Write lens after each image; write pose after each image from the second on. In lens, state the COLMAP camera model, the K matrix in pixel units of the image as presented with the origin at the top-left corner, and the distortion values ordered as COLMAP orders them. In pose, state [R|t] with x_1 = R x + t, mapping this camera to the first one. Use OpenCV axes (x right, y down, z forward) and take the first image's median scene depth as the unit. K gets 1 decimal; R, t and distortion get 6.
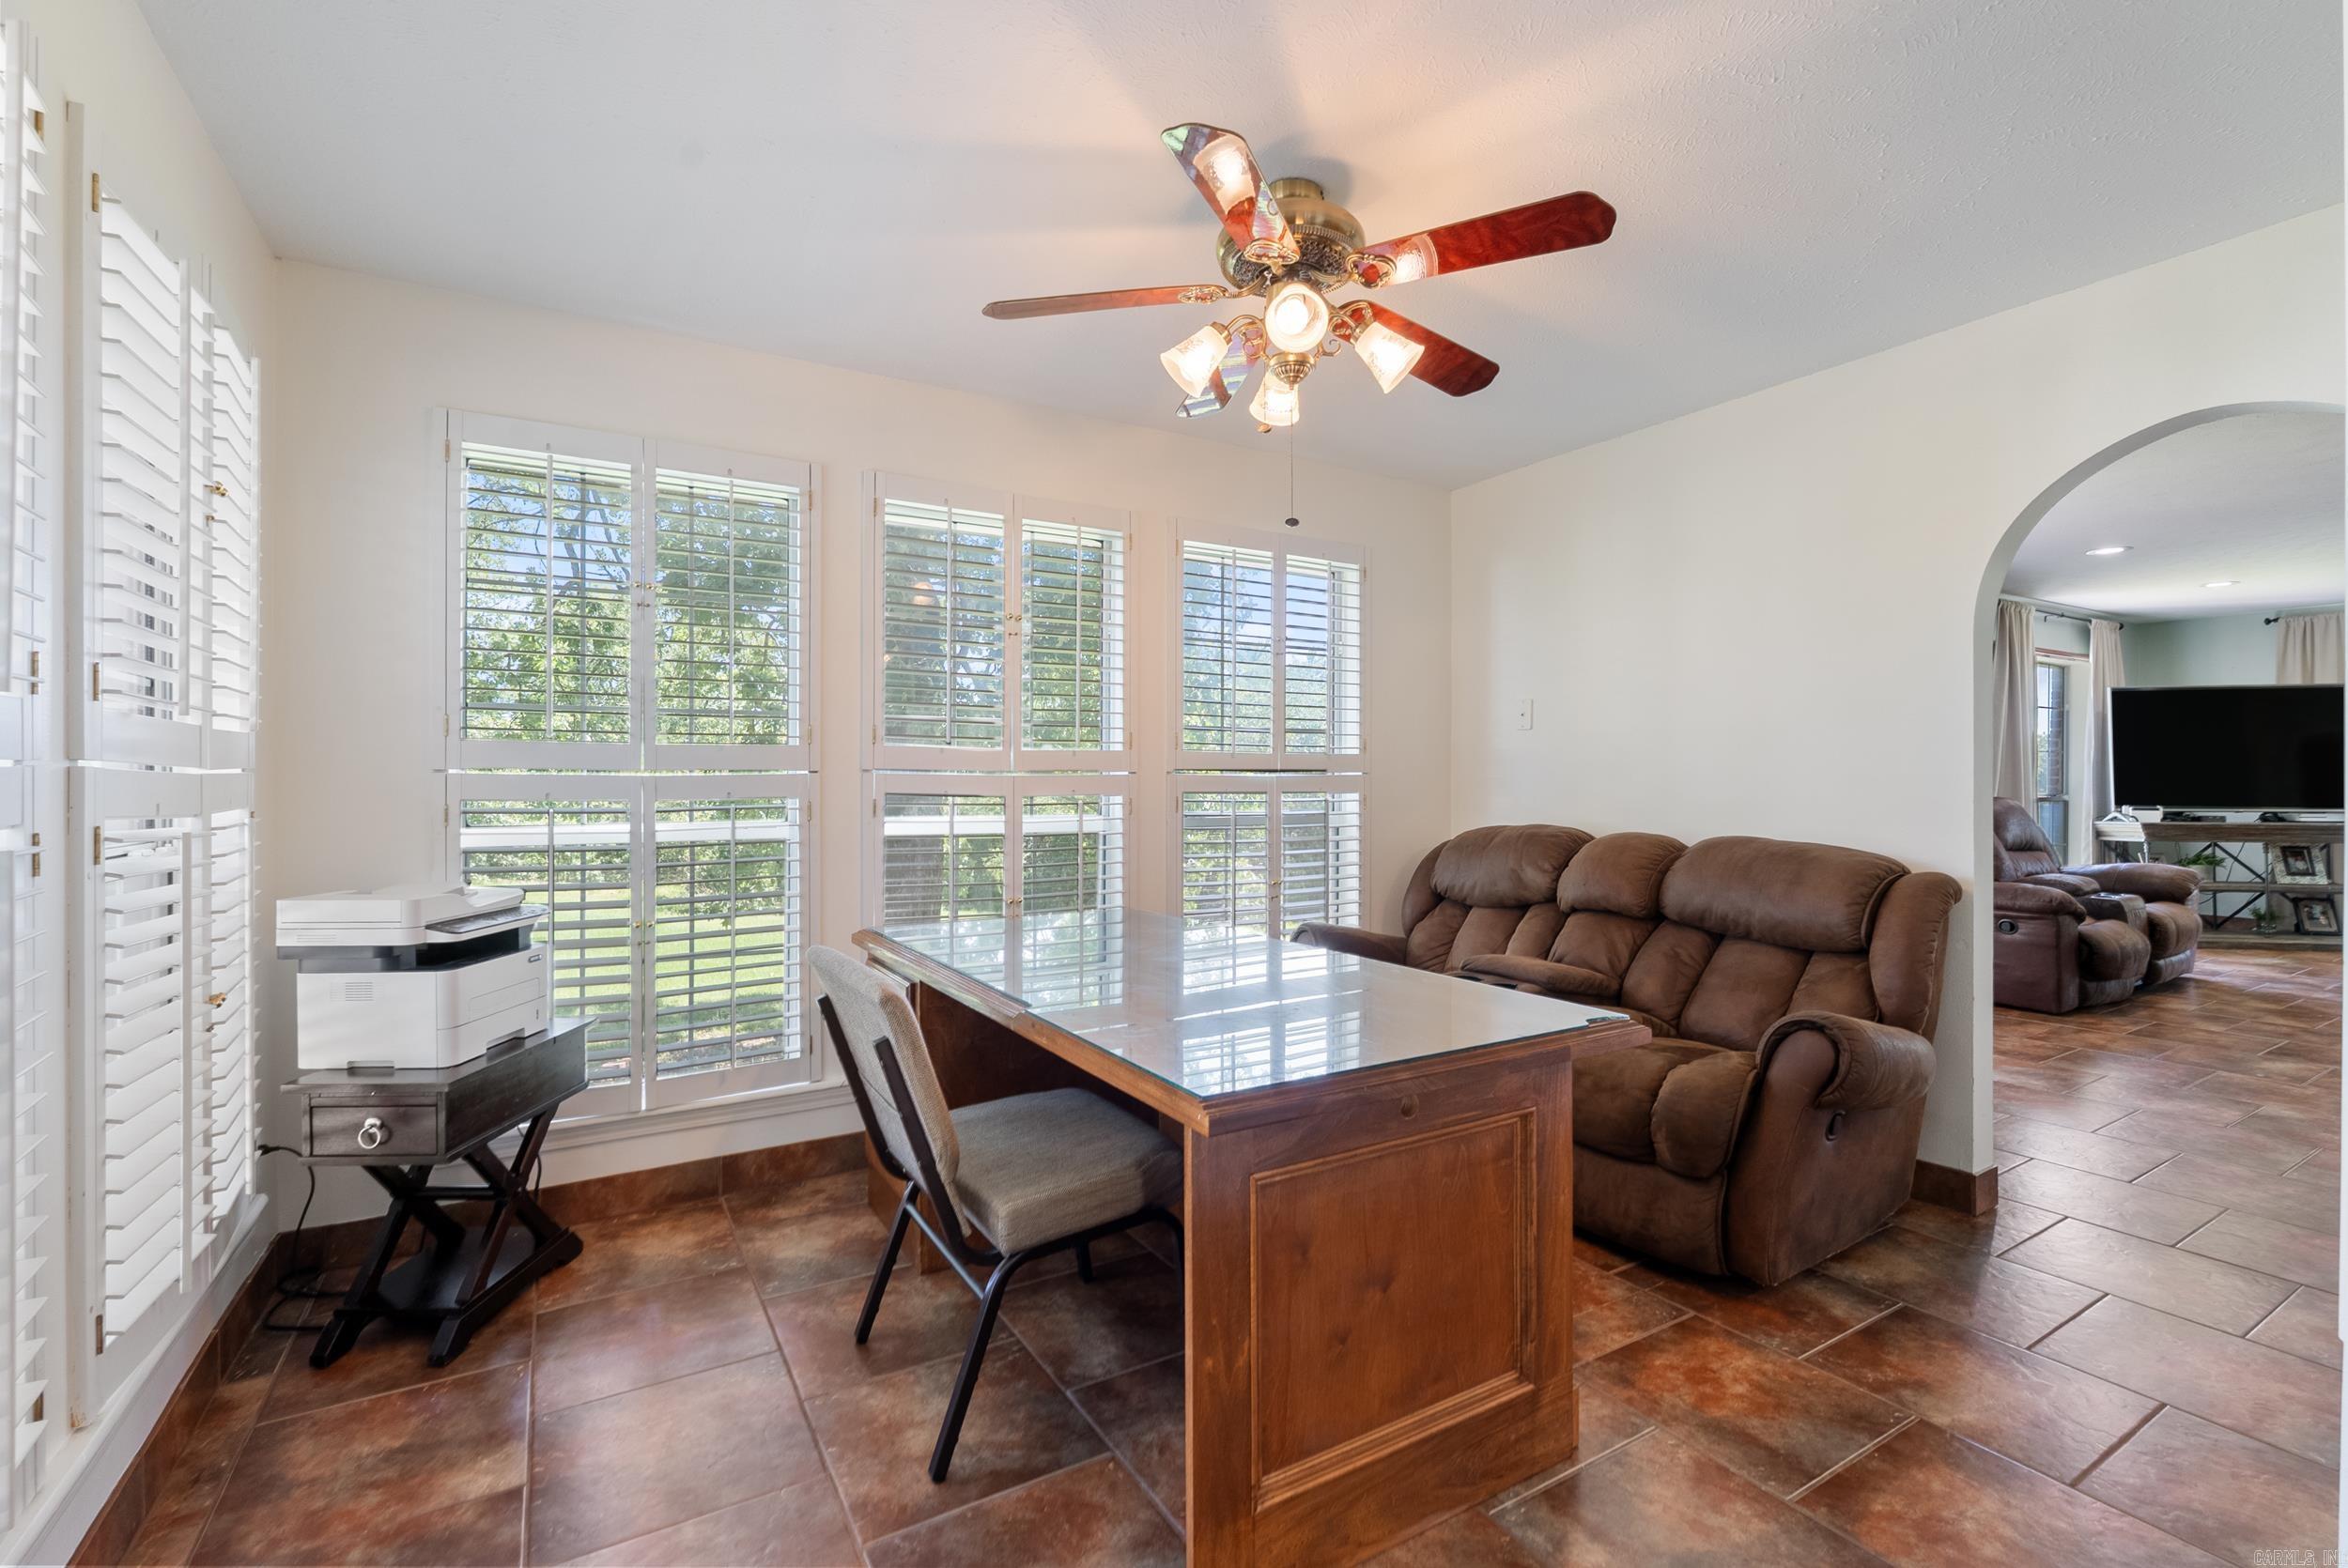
lens RADIAL K [[1041.1, 0, 1177.4], [0, 1041.1, 780.7], [0, 0, 1]] dist [-0.000402, -0.000030]
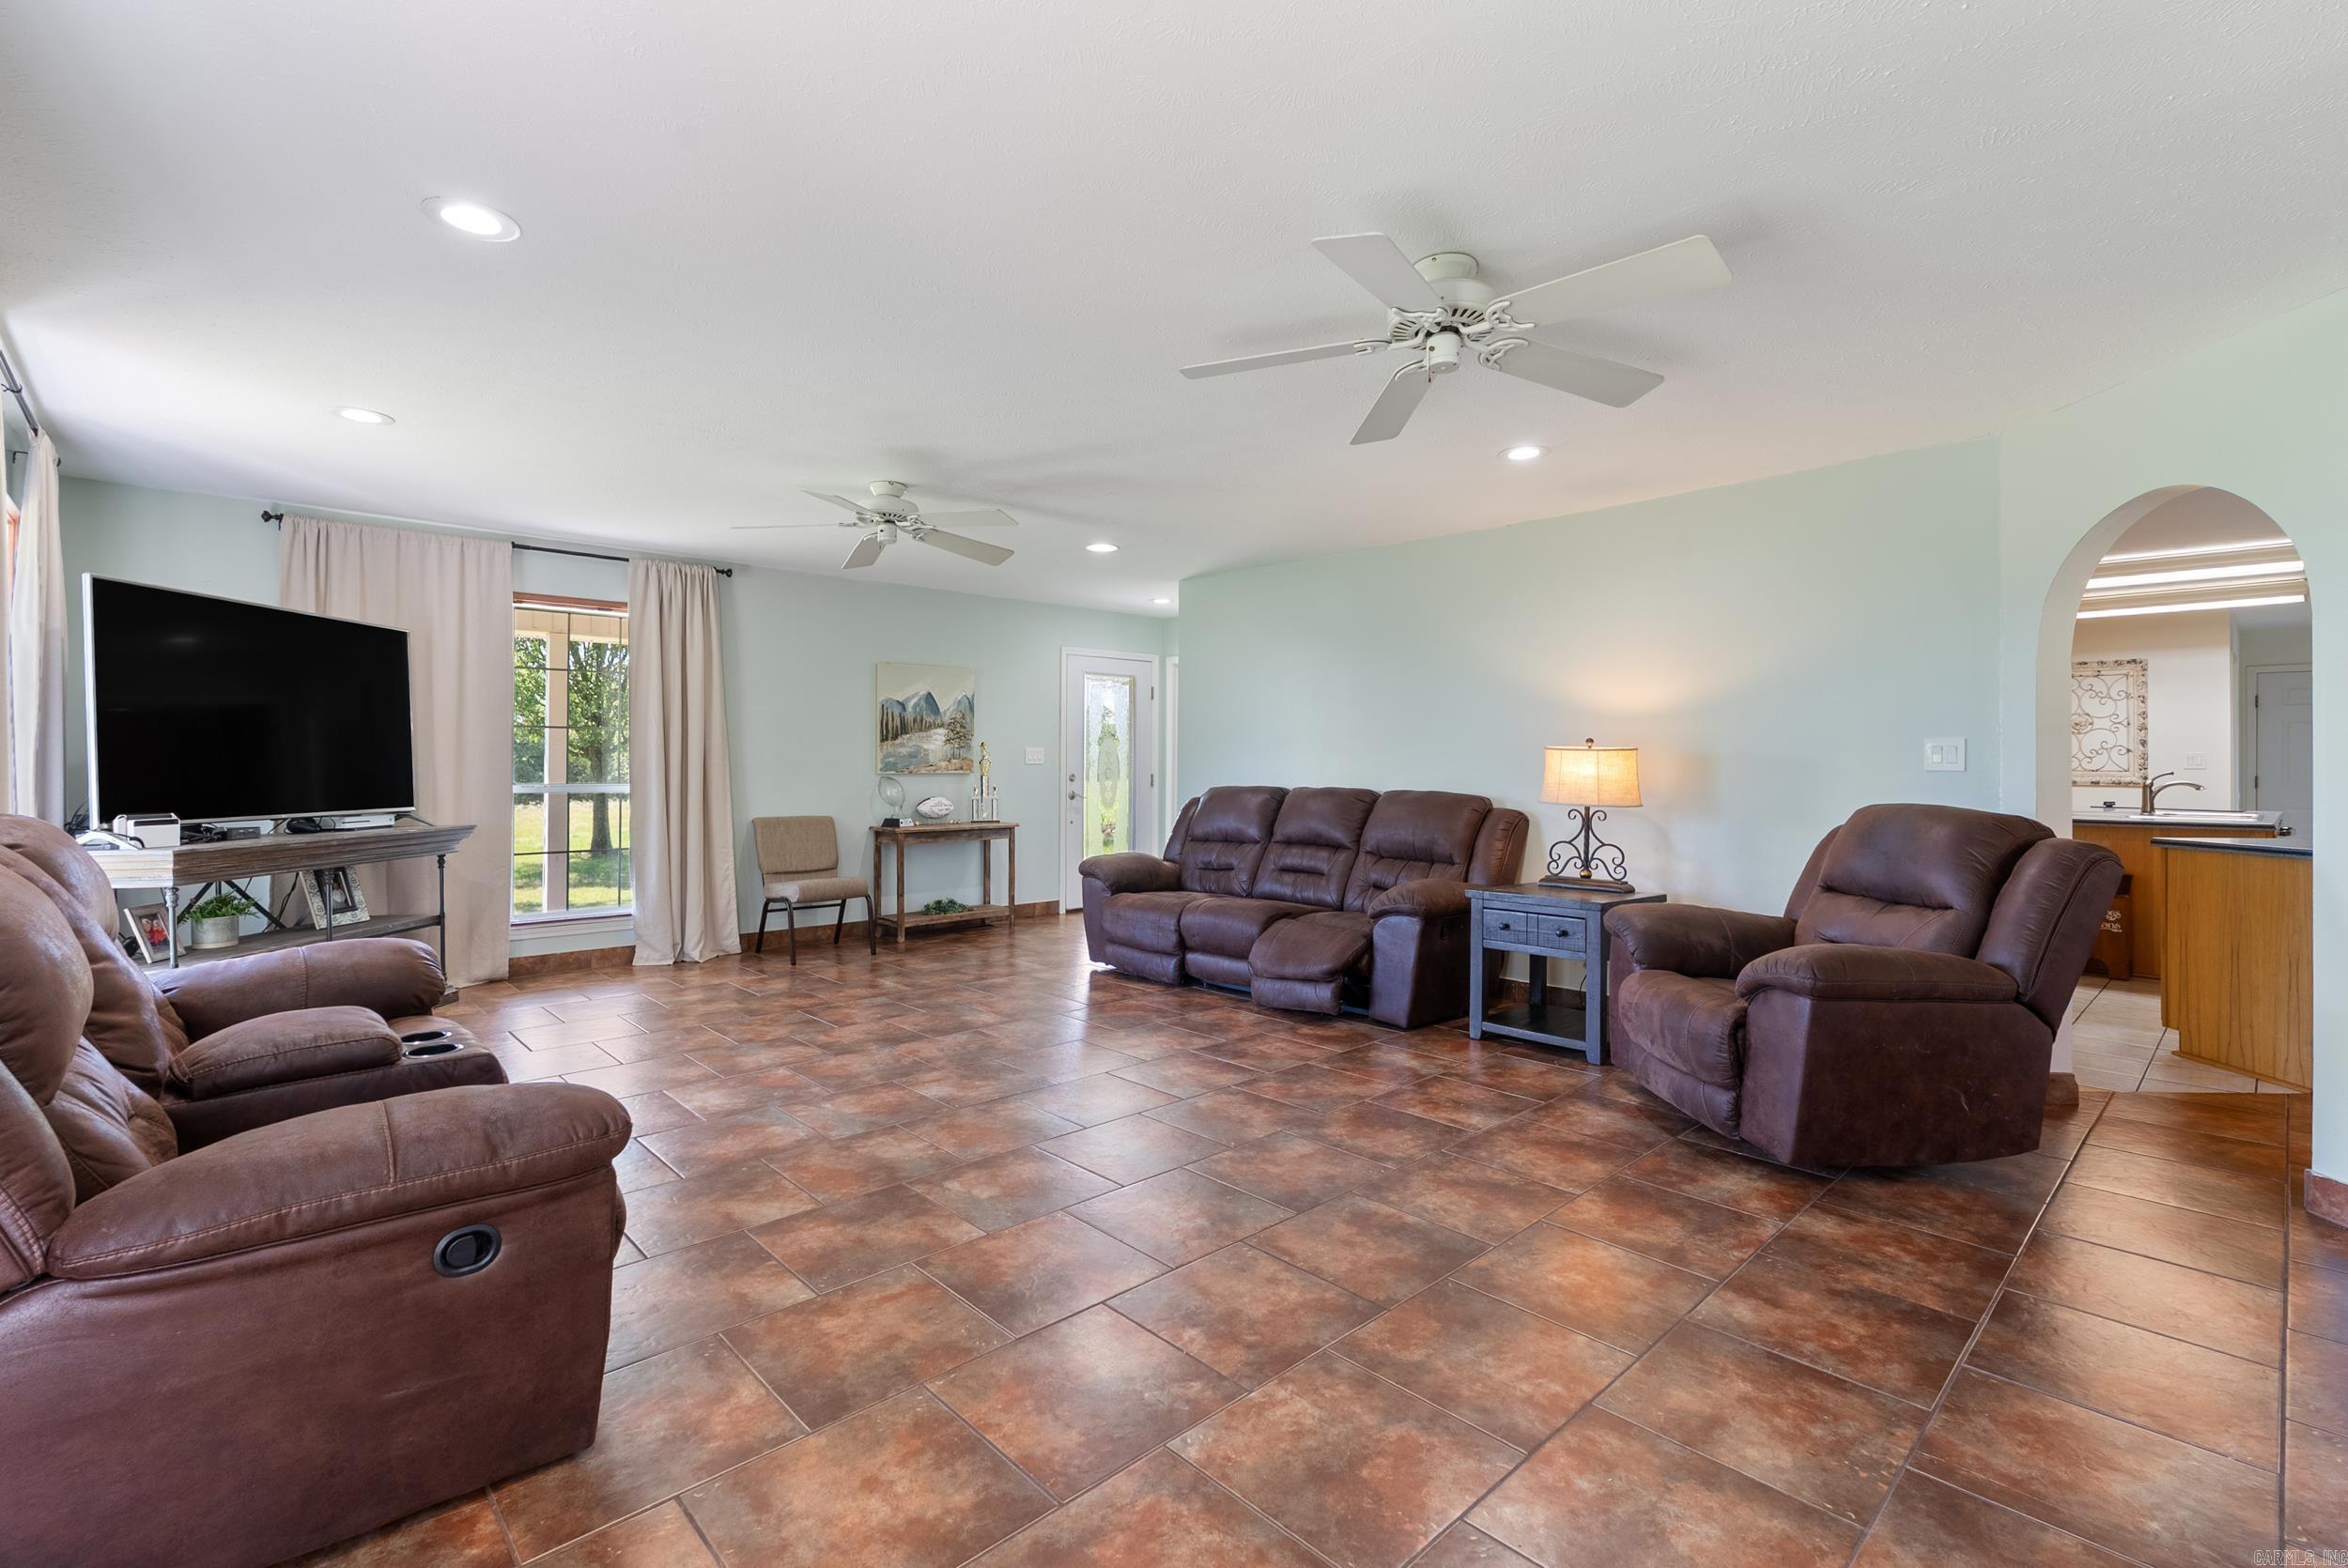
lens RADIAL K [[1041.1, 0, 1173.4], [0, 1041.1, 775.4], [0, 0, 1]] dist [-0.000402, -0.000030]
pose [[-0.207519, -0.006242, 0.978211, 0.326195], [-0.000384, 0.999980, 0.006299, 0.000028], [-0.978231, 0.000932, -0.207517, 0.616840]]
